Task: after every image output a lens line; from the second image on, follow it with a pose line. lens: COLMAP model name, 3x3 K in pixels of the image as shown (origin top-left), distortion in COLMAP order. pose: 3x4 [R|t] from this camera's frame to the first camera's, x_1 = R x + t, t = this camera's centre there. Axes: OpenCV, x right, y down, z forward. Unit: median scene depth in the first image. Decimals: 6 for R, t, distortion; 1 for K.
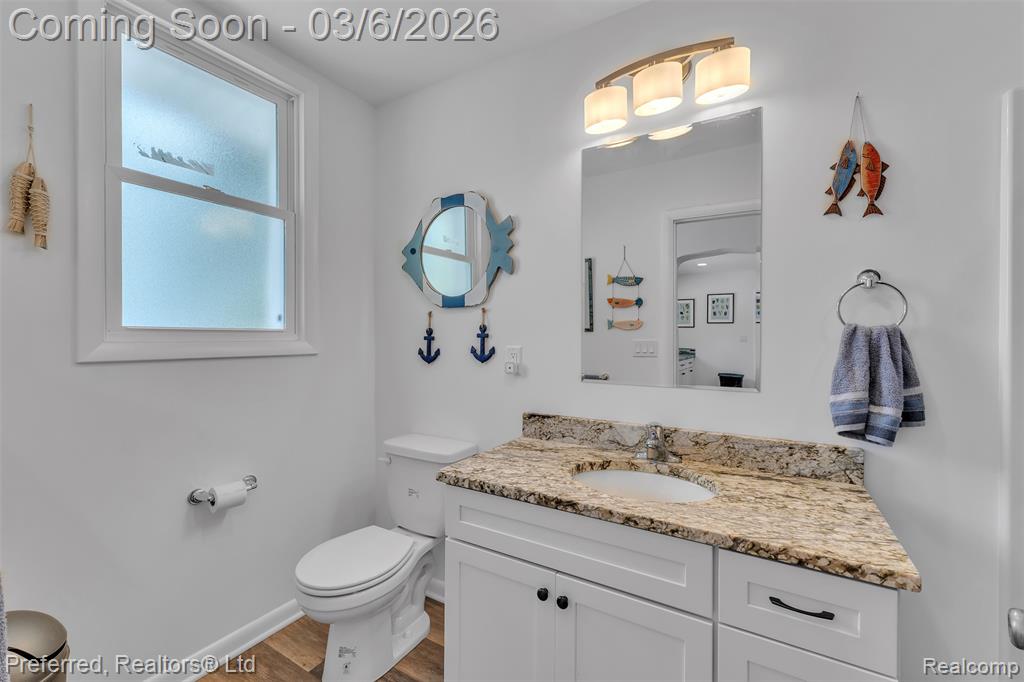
lens RADIAL K [[426.9, 0, 512.2], [0, 426.9, 336.9], [0, 0, 1]] dist [0.003100, -0.000138]
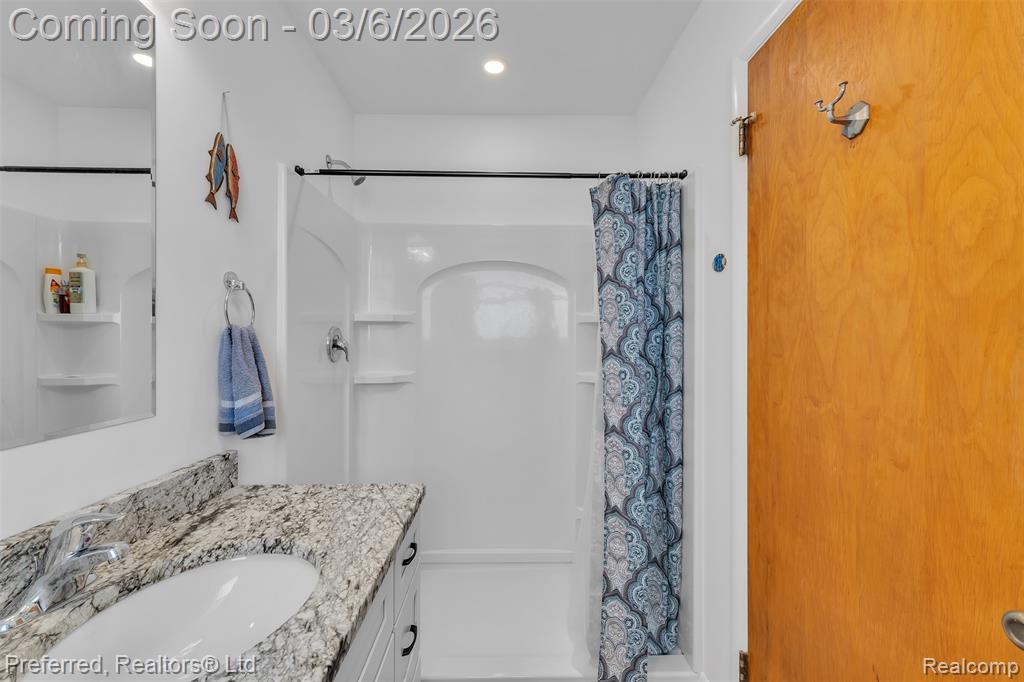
lens RADIAL K [[426.9, 0, 512.2], [0, 426.9, 336.9], [0, 0, 1]] dist [0.003100, -0.000138]
pose [[-0.532498, 0.003428, 0.846424, -0.381049], [-0.001522, 0.999986, -0.005008, 0.000946], [-0.846430, -0.003955, -0.532485, 0.977768]]
